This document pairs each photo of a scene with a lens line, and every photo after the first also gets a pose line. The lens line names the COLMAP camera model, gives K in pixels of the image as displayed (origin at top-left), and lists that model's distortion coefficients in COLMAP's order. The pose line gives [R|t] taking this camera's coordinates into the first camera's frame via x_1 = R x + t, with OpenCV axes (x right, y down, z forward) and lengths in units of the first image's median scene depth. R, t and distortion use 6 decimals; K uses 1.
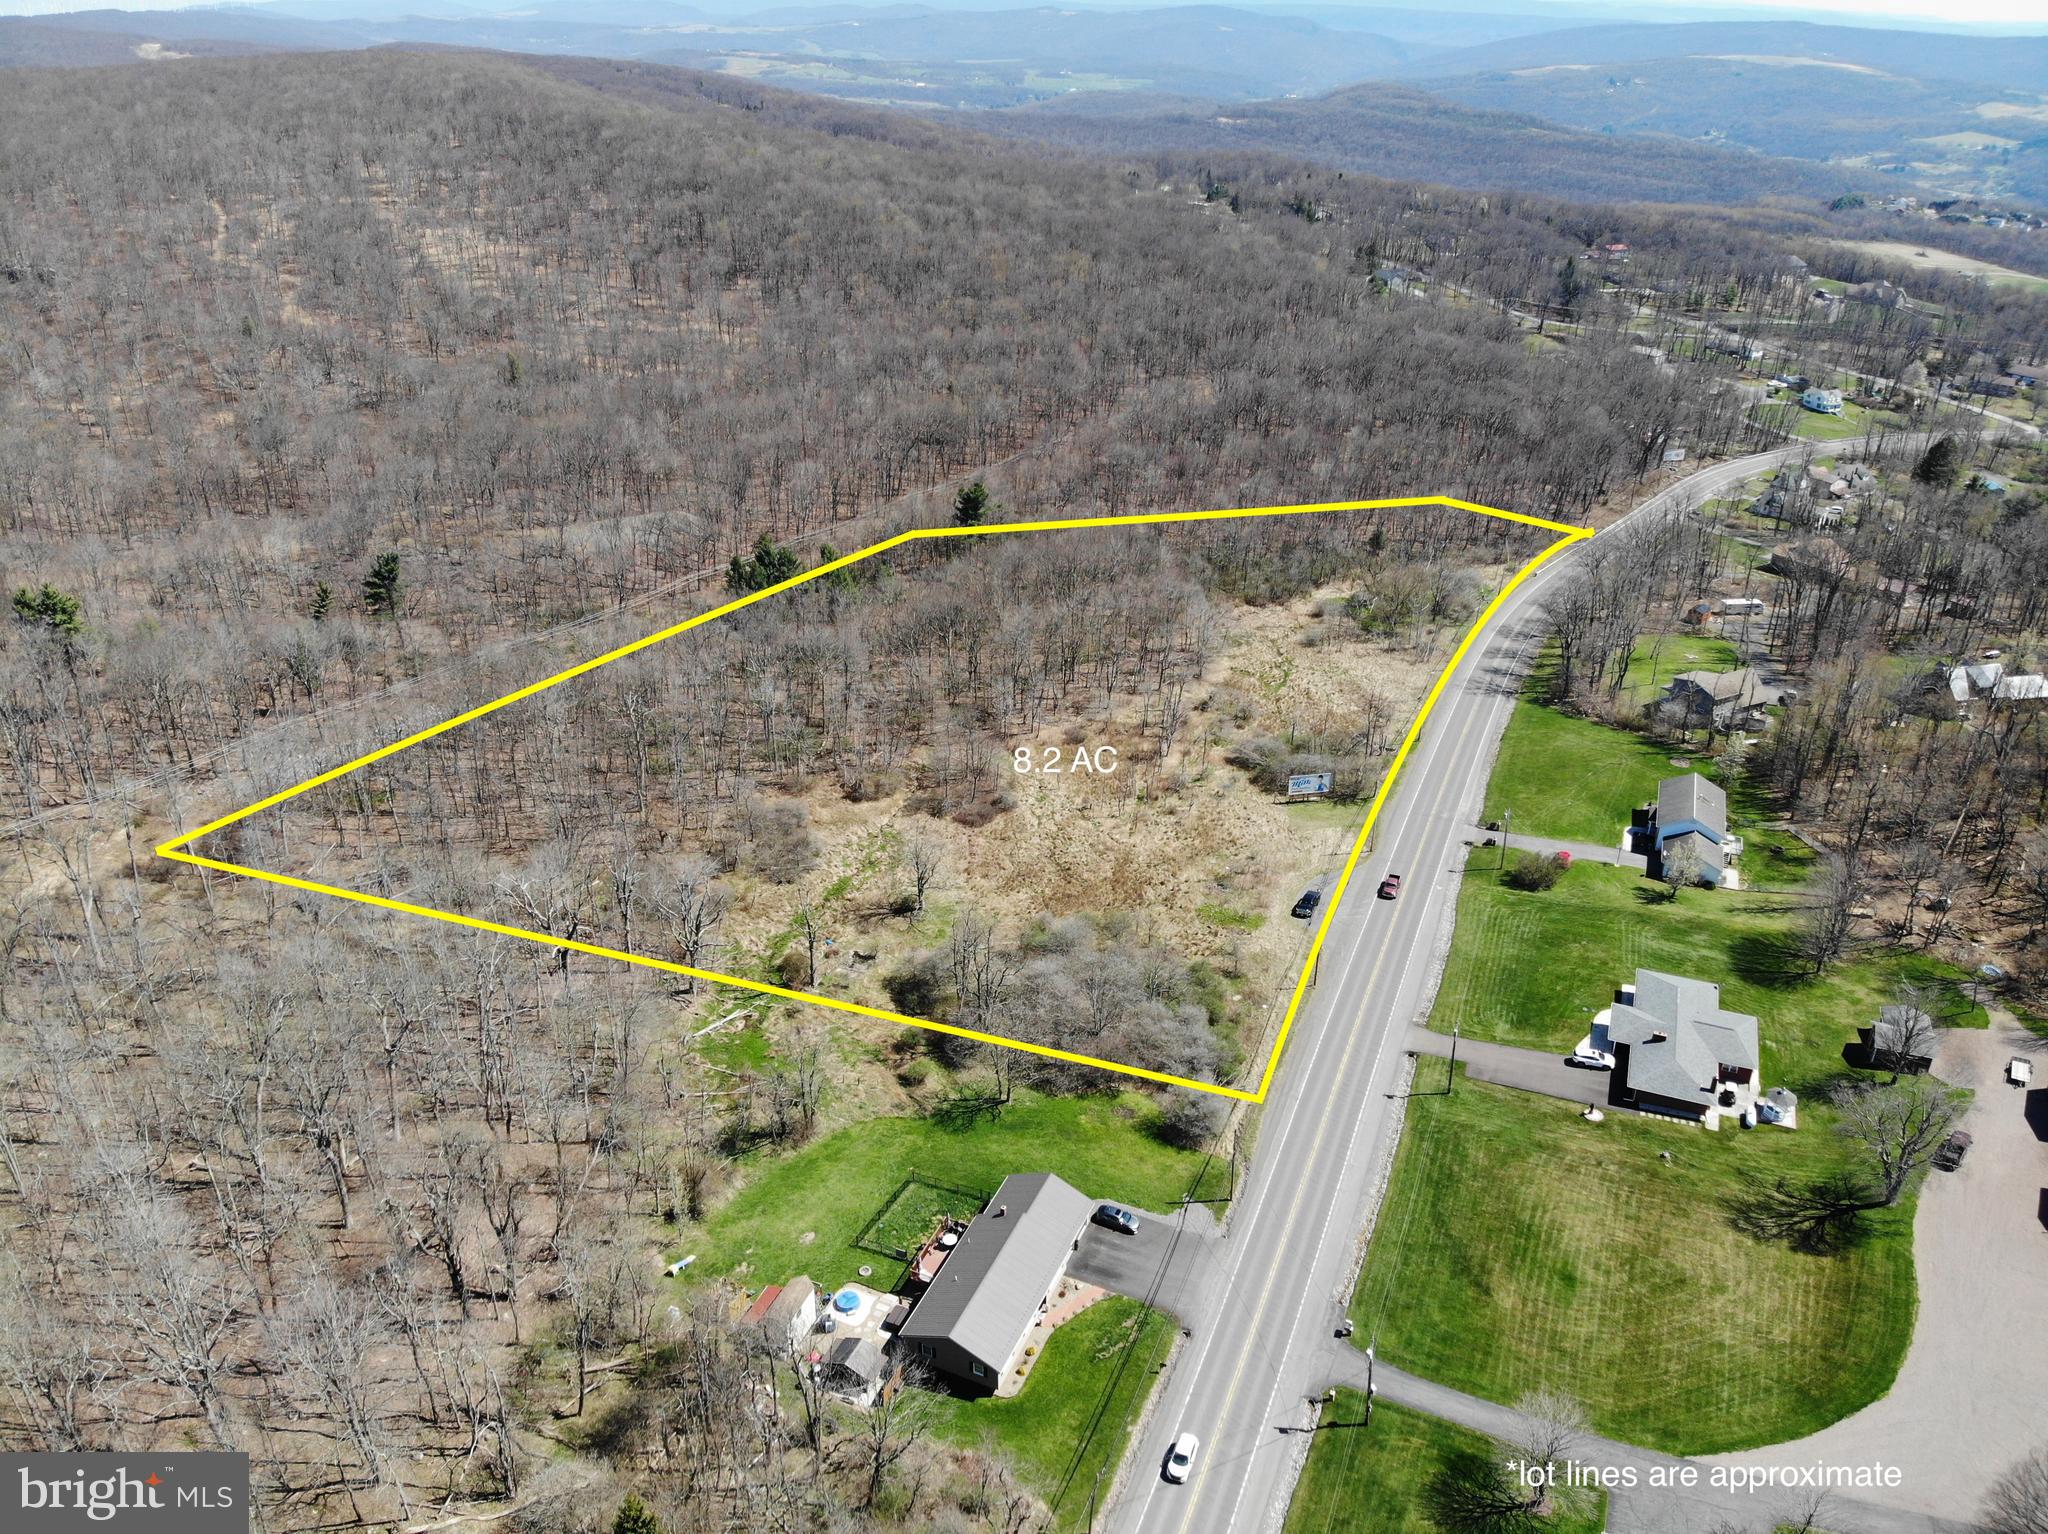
lens RADIAL K [[1515.6, 0, 1028.7], [0, 1515.6, 763.7], [0, 0, 1]] dist [0.056631, -0.165449]
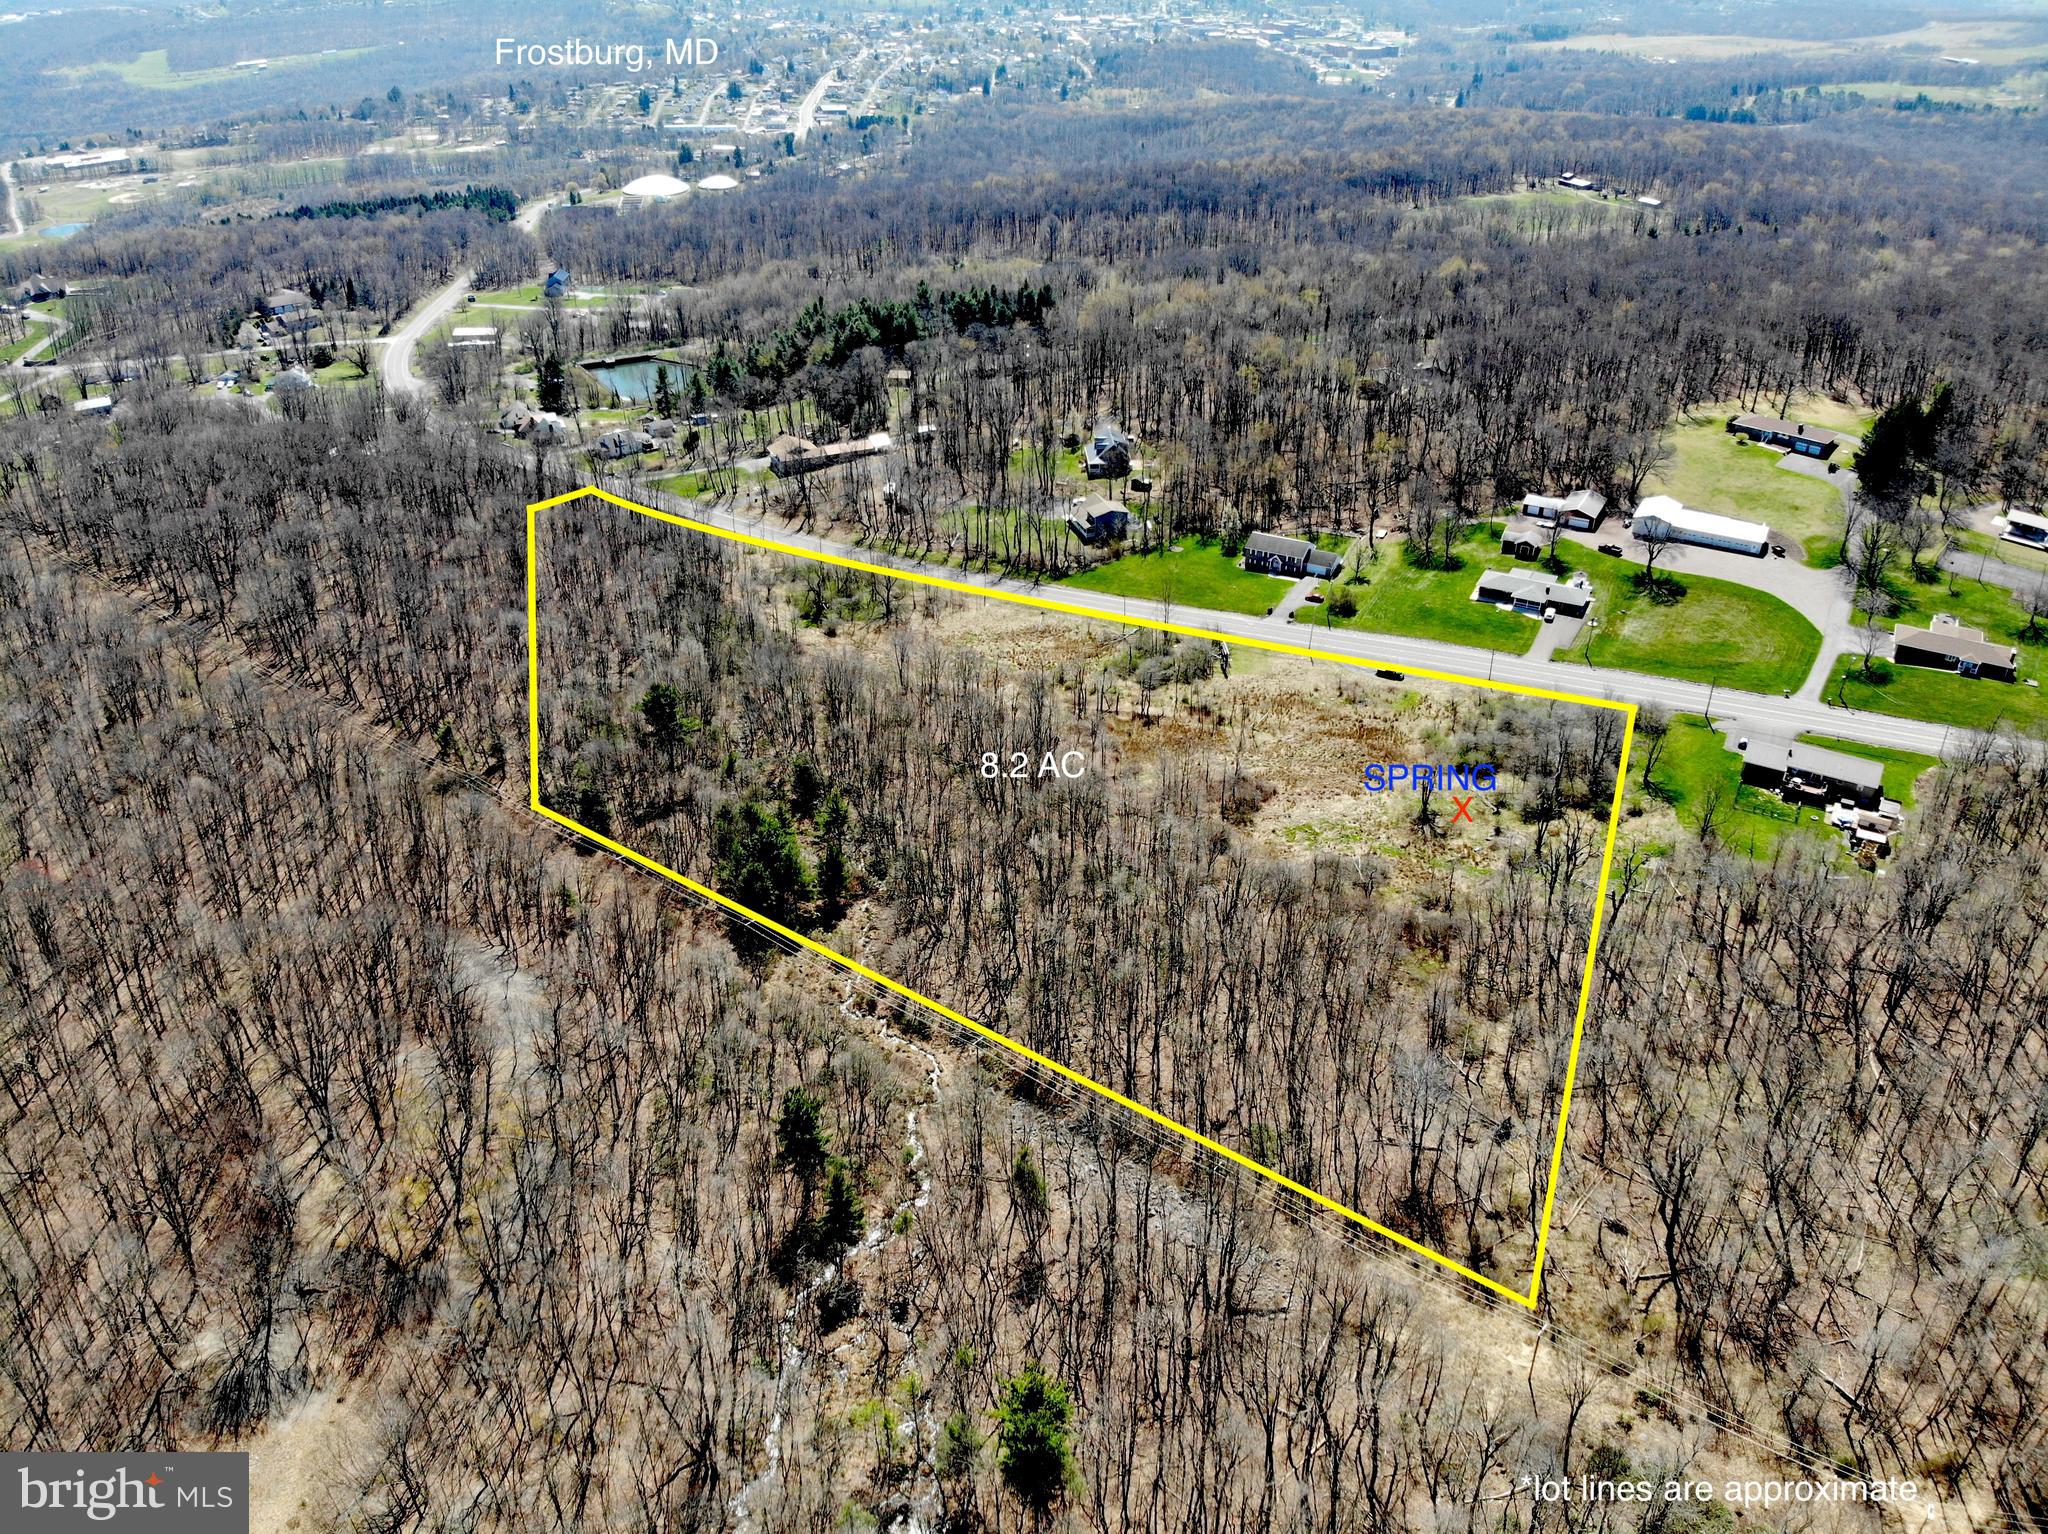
lens RADIAL K [[1515.6, 0, 1025.9], [0, 1515.6, 768.9], [0, 0, 1]] dist [0.056631, -0.165449]
pose [[0.105969, -0.521497, 0.846647, -1.021035], [0.460998, 0.780176, 0.422854, -0.551772], [-0.881051, 0.345493, 0.323084, 0.711823]]
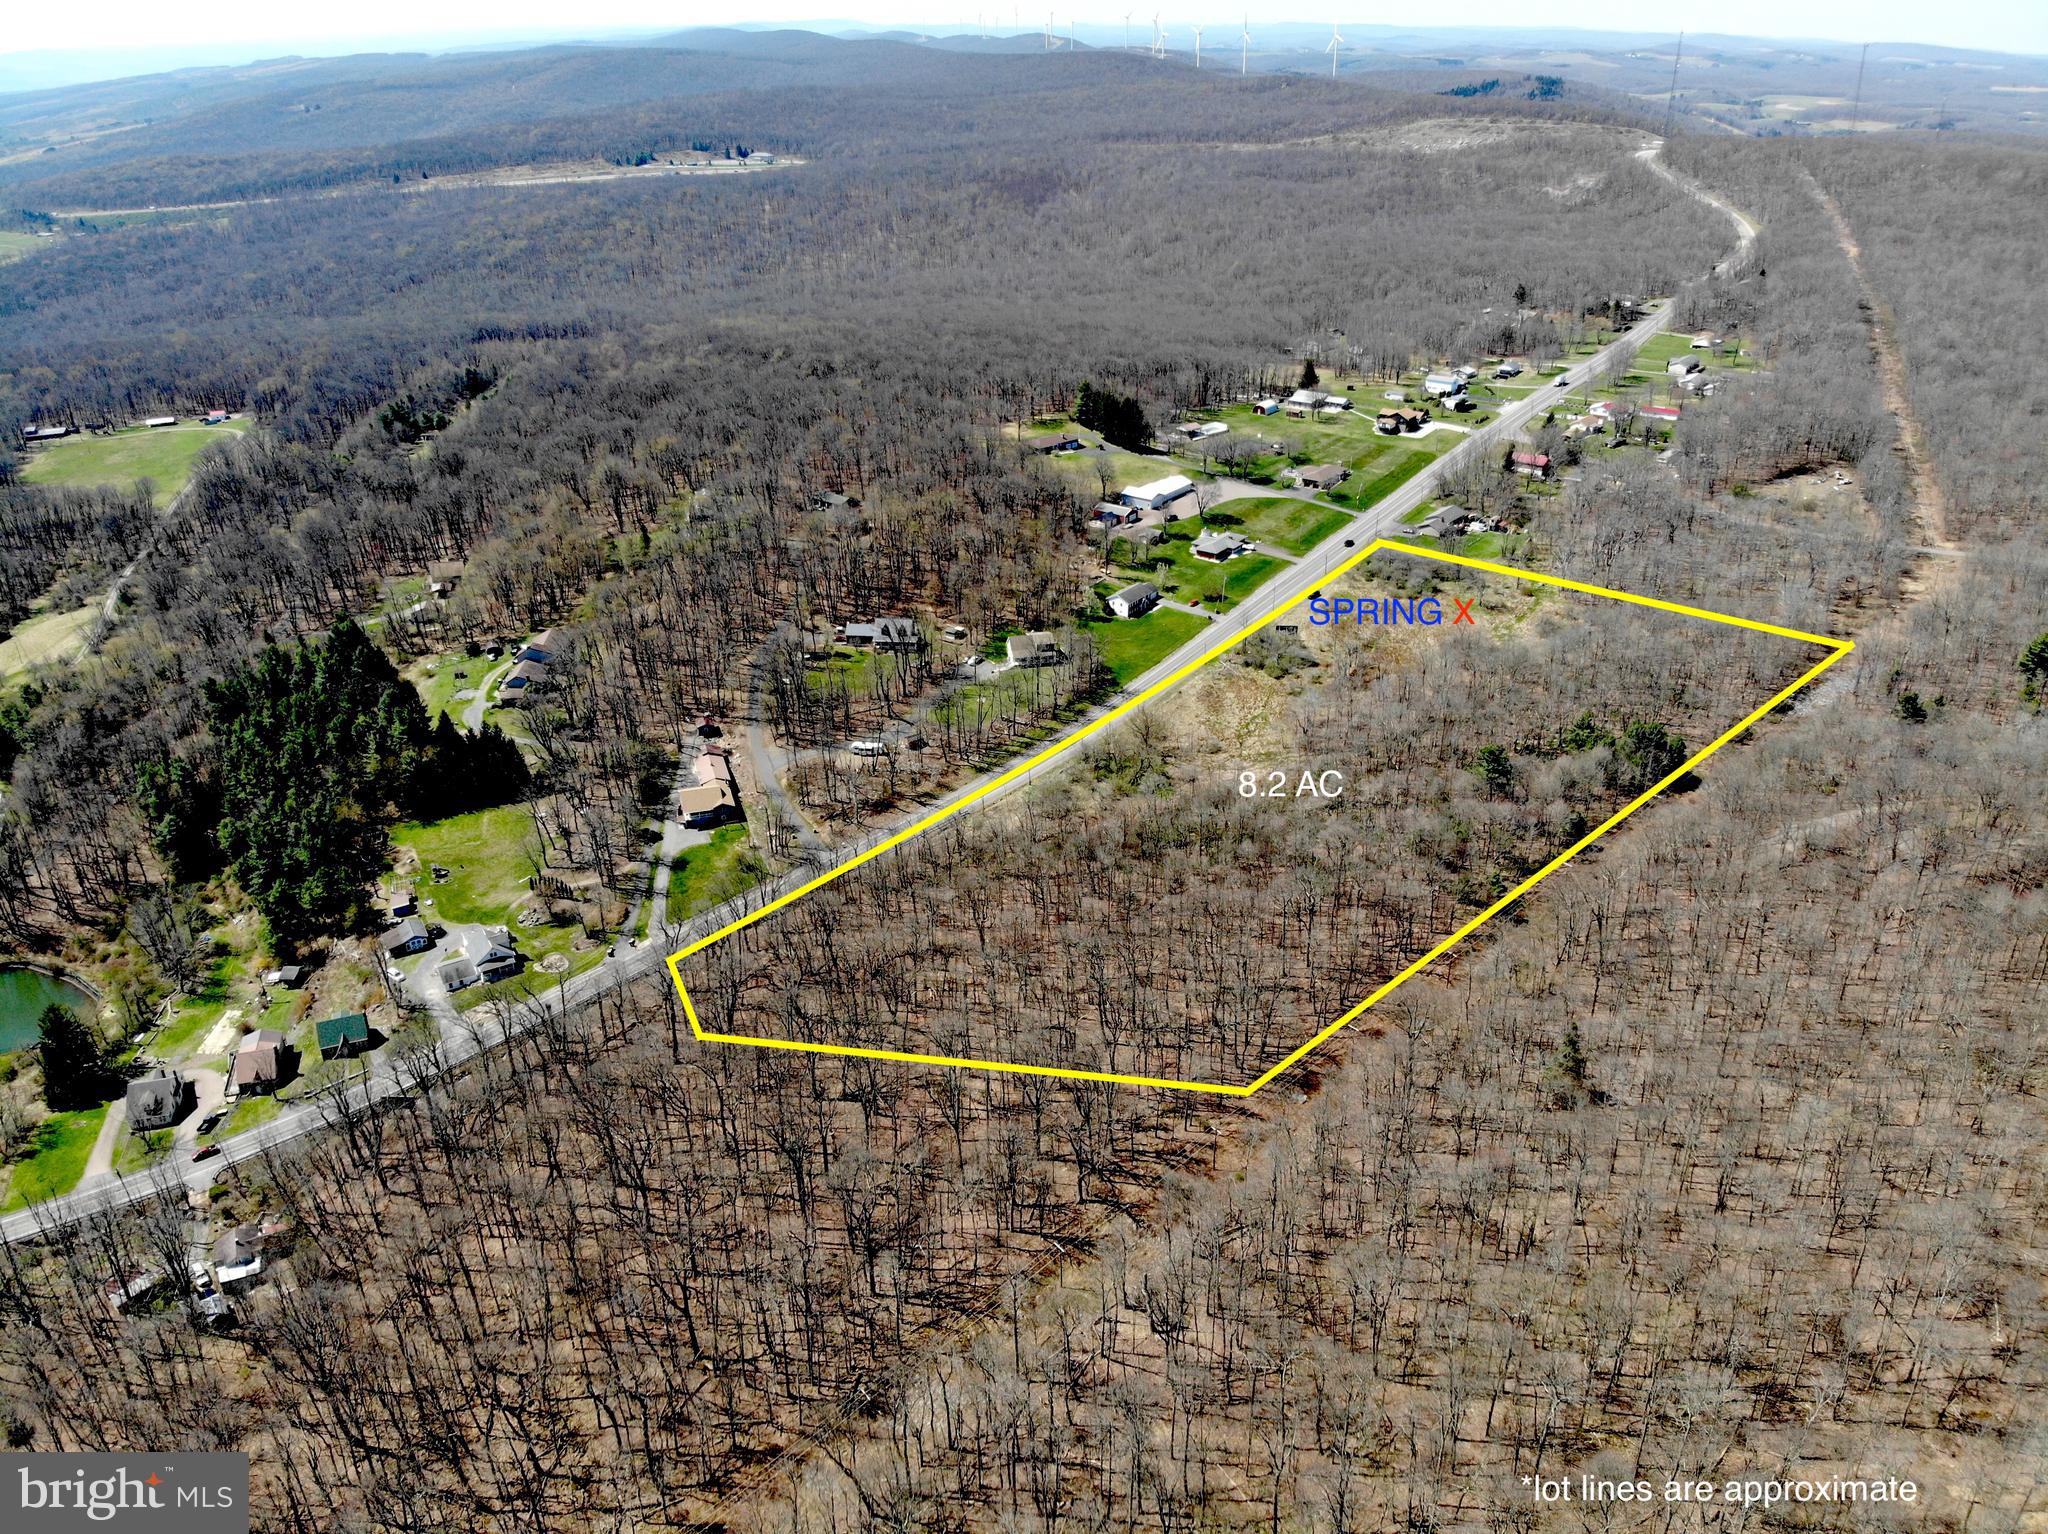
lens RADIAL K [[1515.6, 0, 1024.9], [0, 1515.6, 758.0], [0, 0, 1]] dist [0.056631, -0.165449]
pose [[-0.972003, -0.102083, 0.211634, 0.076001], [0.110808, 0.595101, 0.795975, -1.470313], [-0.207199, 0.797141, -0.567129, 2.248340]]
